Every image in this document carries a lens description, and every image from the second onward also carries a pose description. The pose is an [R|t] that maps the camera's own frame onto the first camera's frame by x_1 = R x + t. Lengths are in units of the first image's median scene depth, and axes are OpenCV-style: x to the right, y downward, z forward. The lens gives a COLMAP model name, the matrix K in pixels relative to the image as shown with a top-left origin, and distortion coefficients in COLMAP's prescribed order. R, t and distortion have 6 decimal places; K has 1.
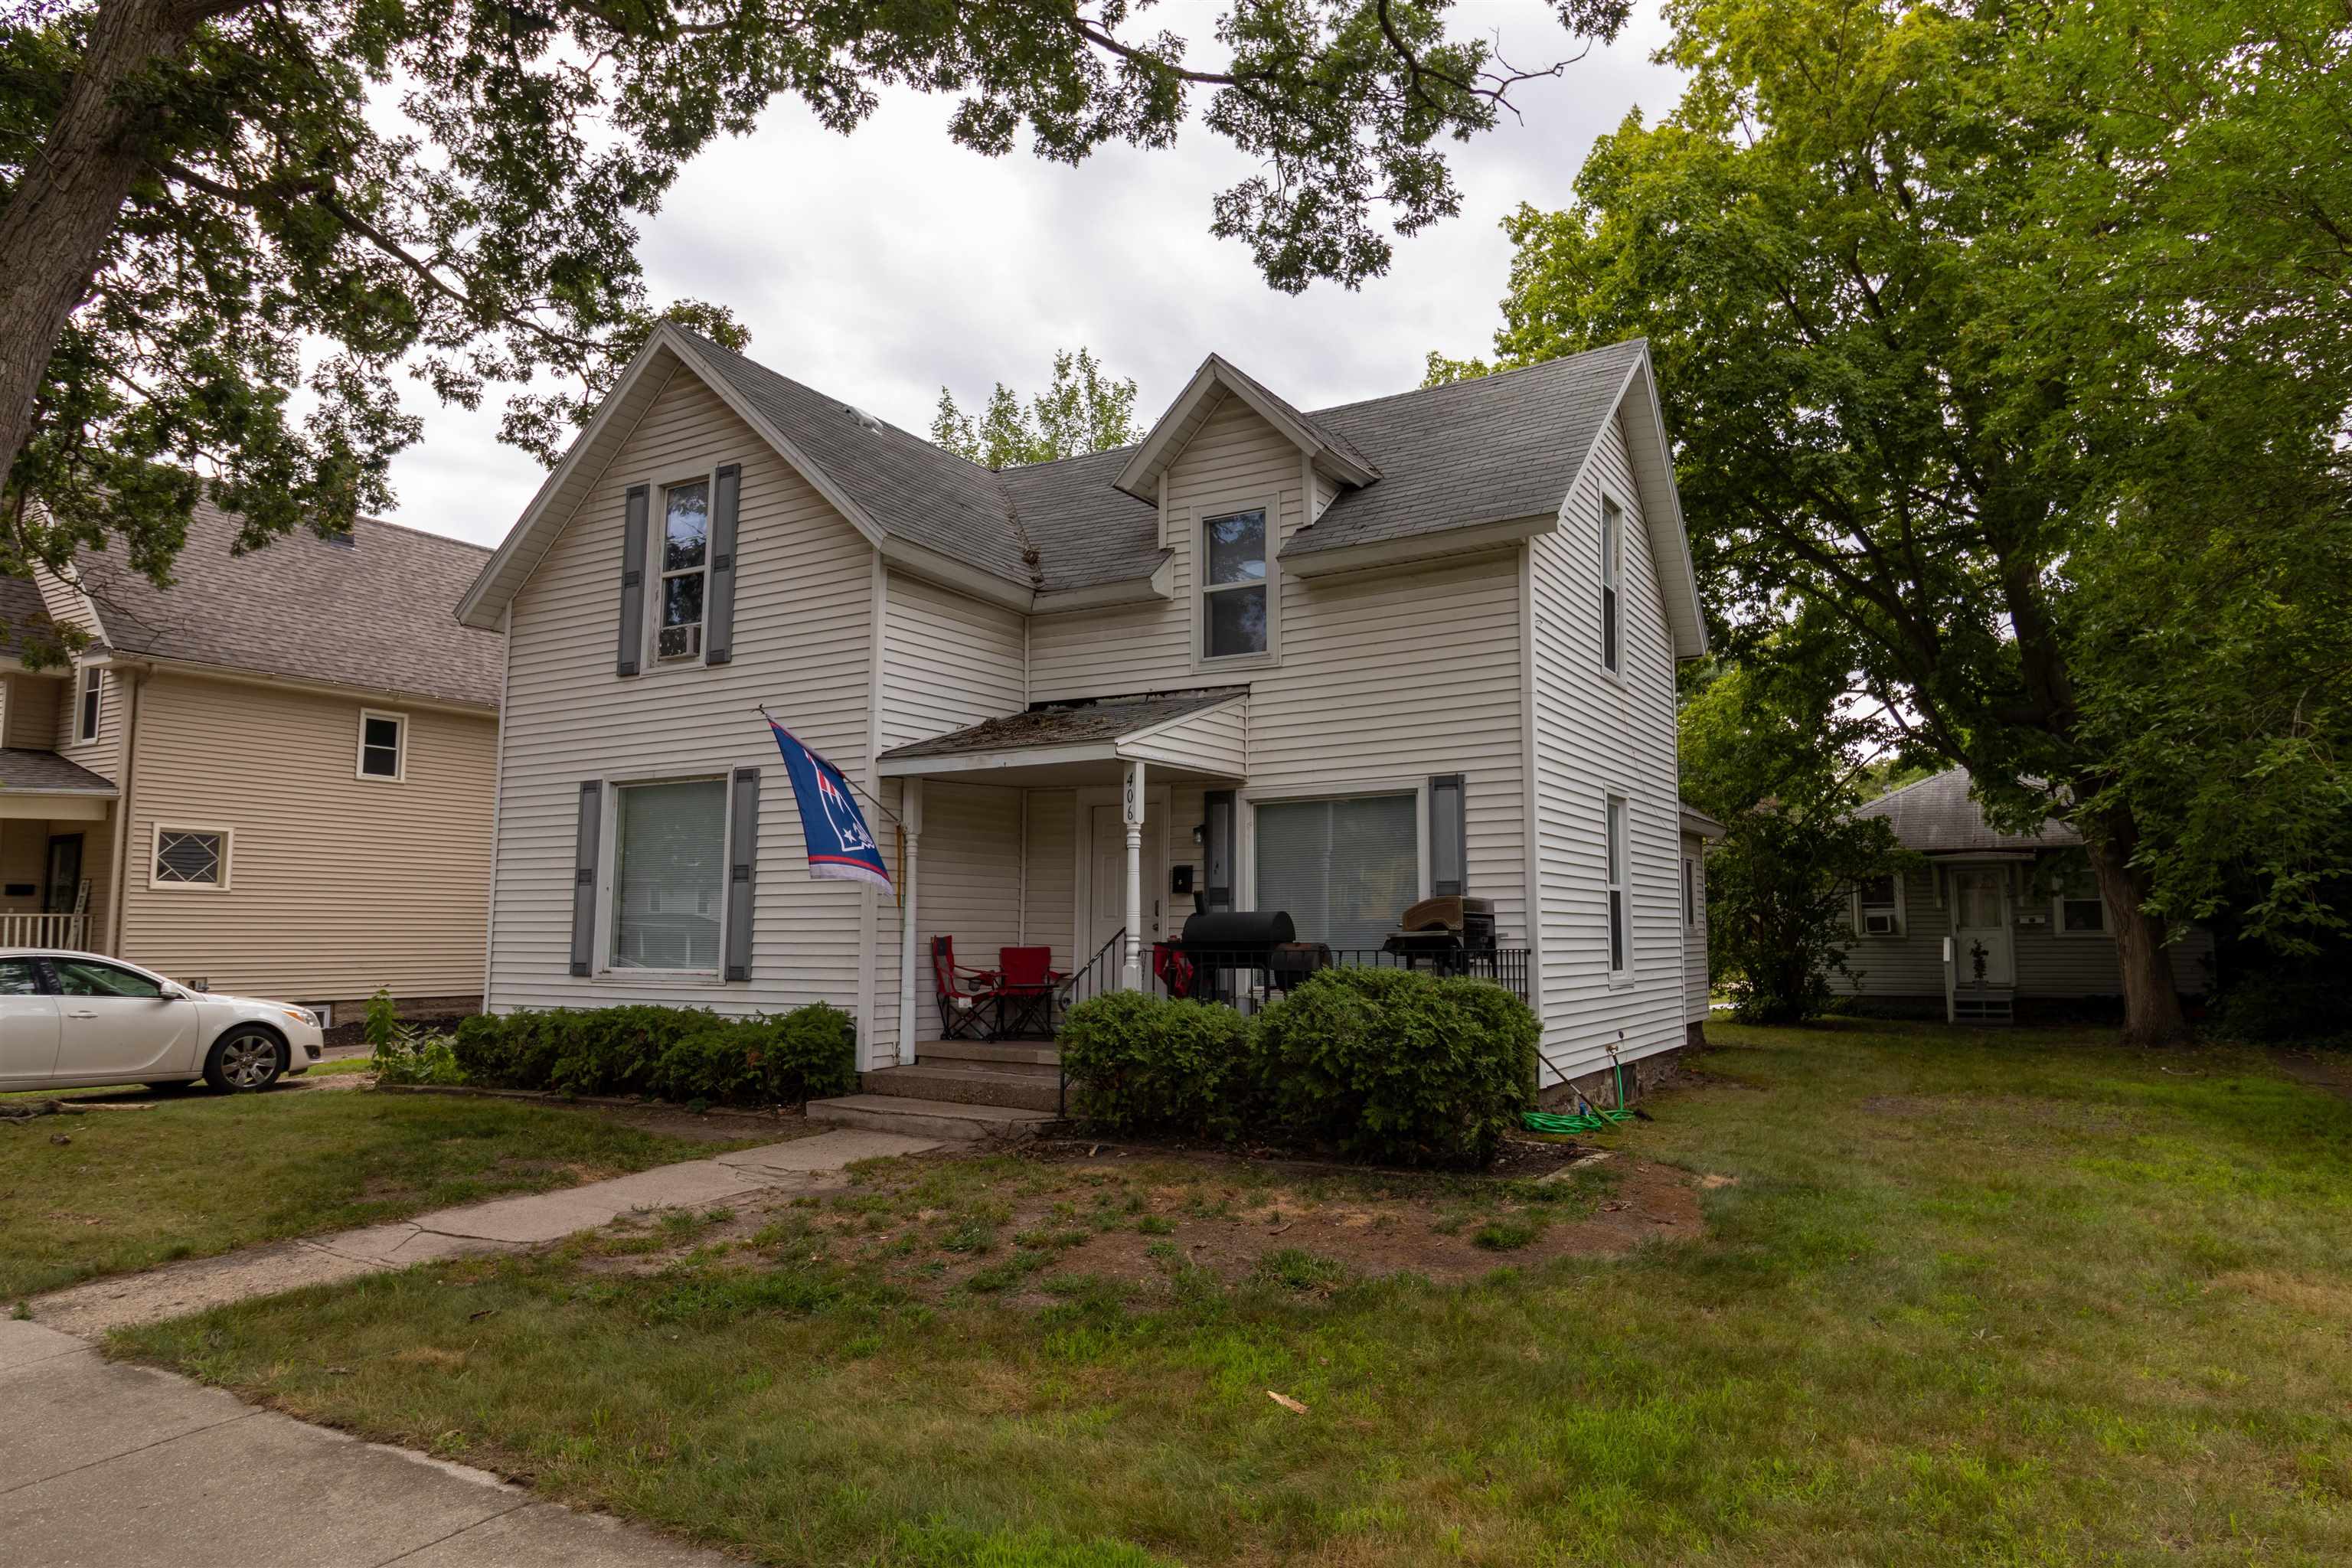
lens RADIAL K [[1491.1, 0, 1175.1], [0, 1491.1, 783.3], [0, 0, 1]] dist [-0.003214, -0.000146]
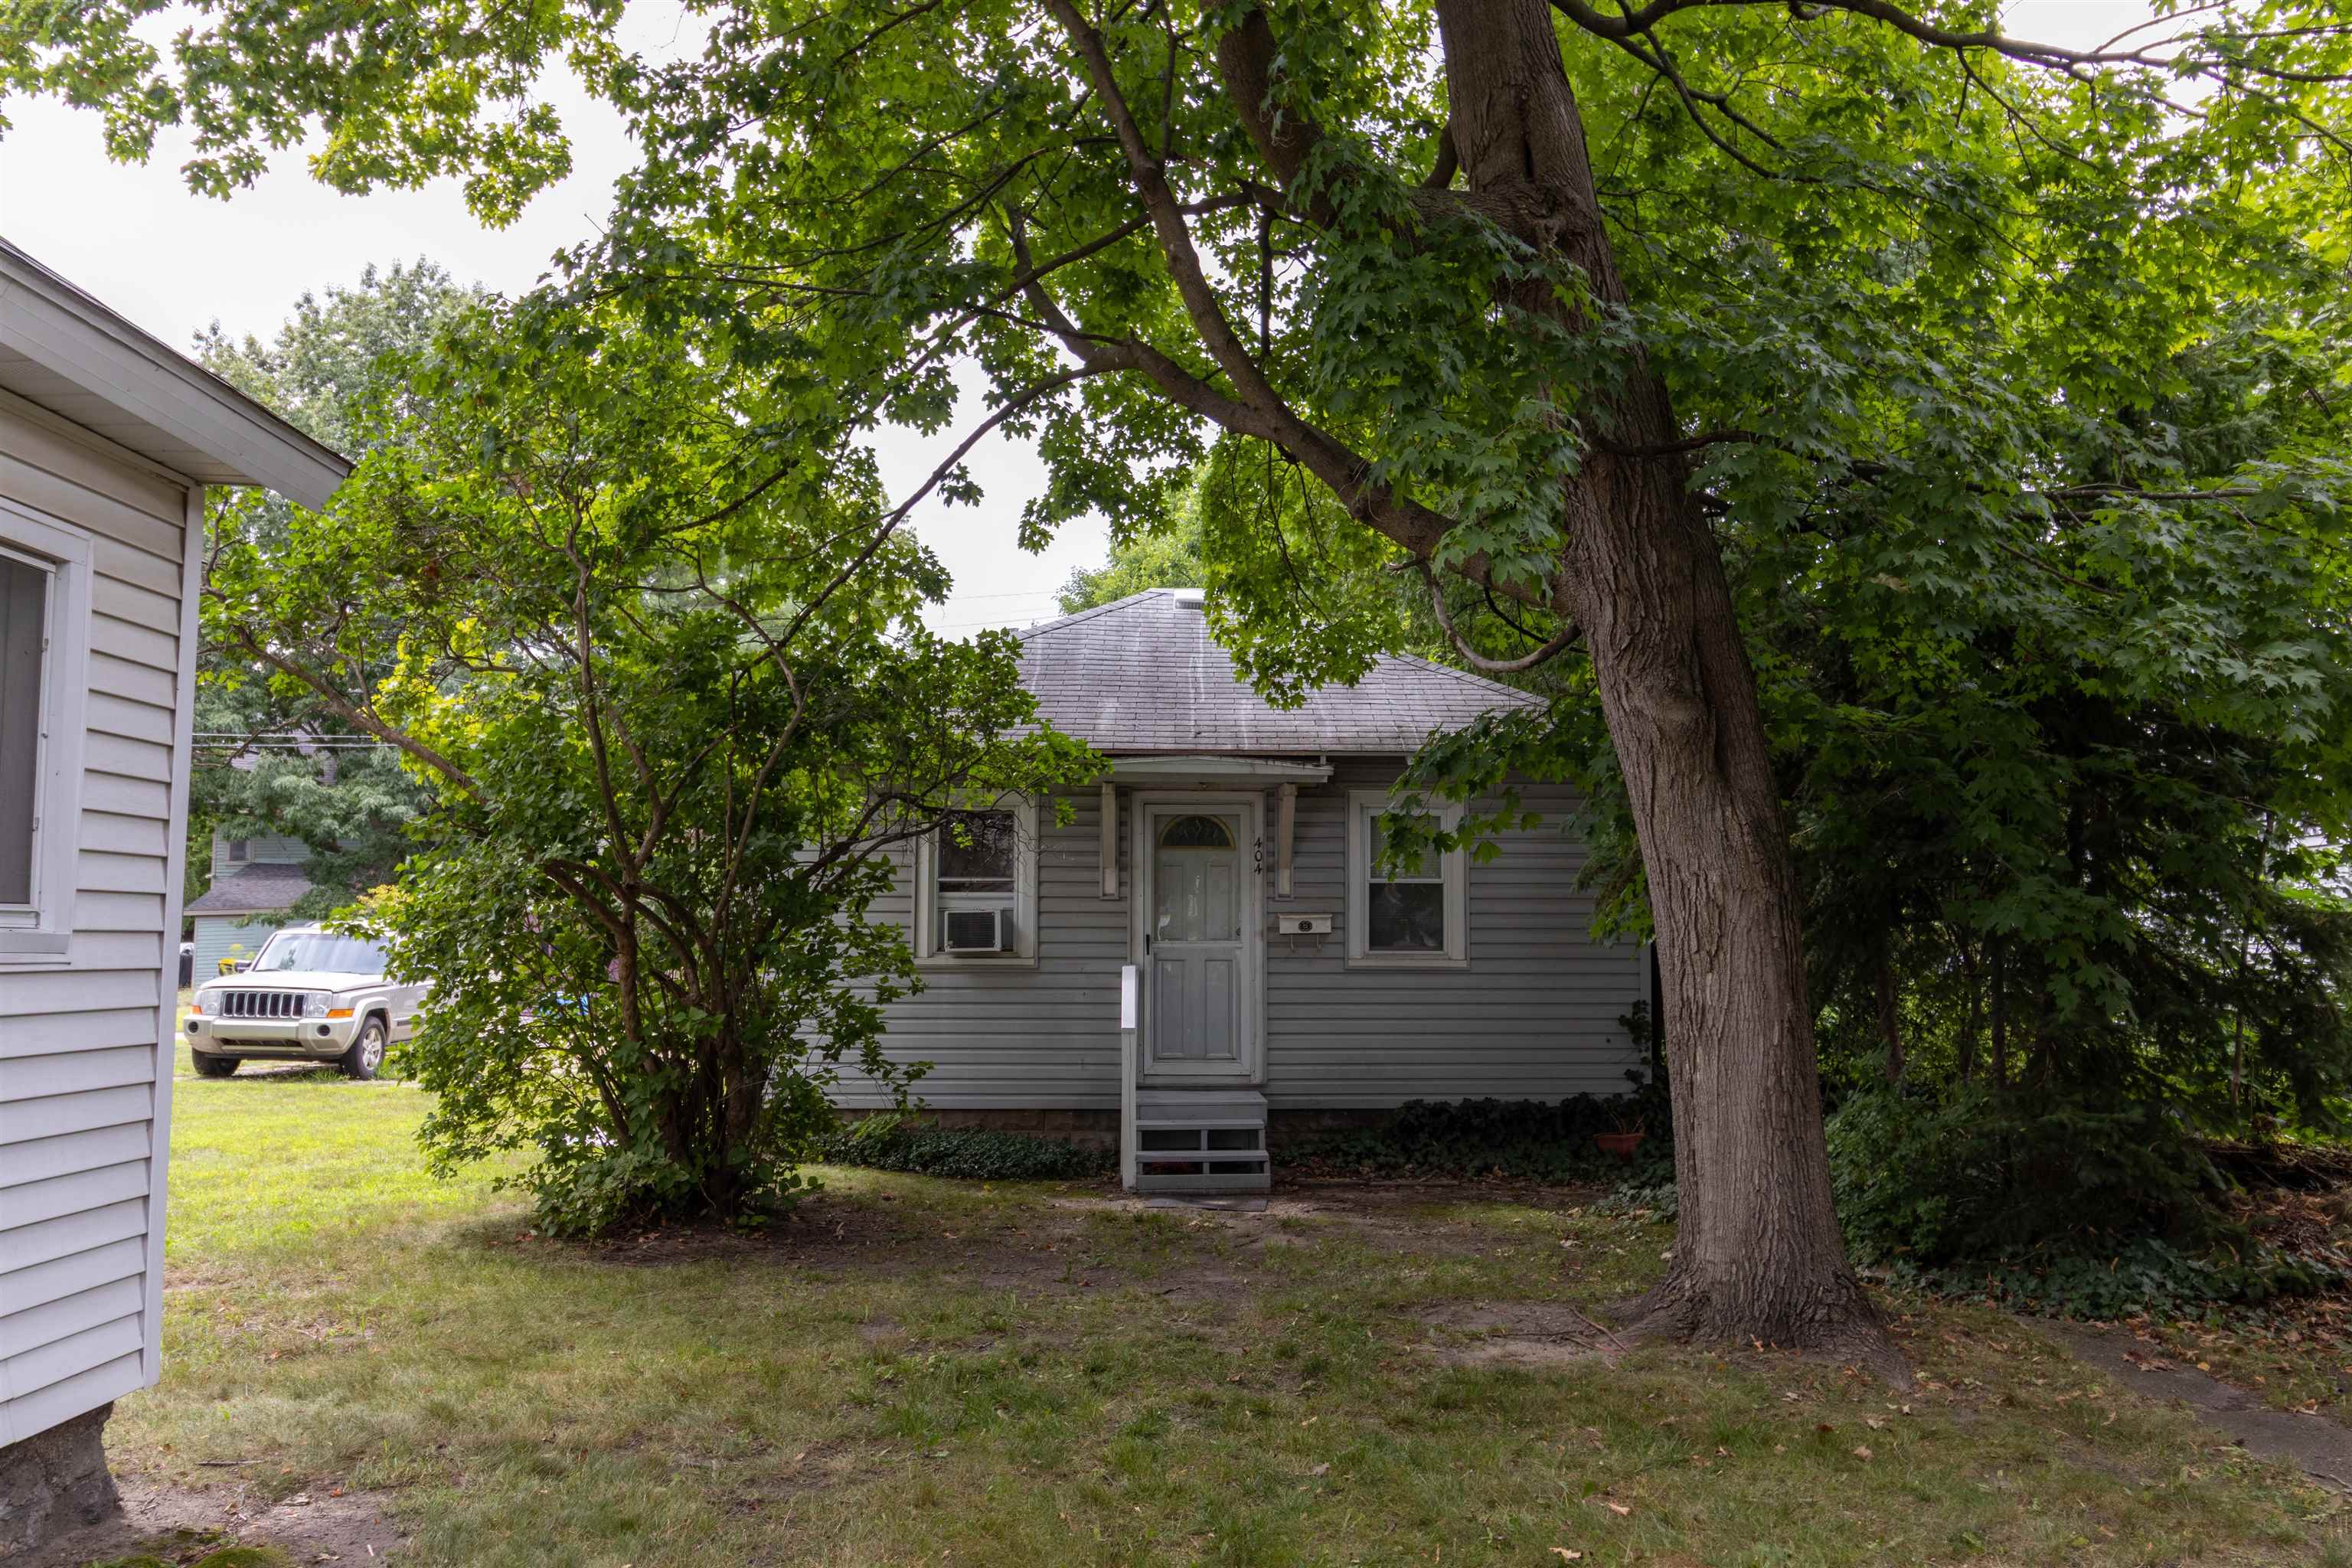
lens RADIAL K [[1871.3, 0, 1175.9], [0, 1871.3, 784.5], [0, 0, 1]] dist [-0.000536, -0.000300]
pose [[0.857682, 0.052983, 0.511444, 0.276789], [-0.060279, 0.998179, -0.002318, 0.056690], [-0.510635, -0.028841, 0.859314, 0.577618]]
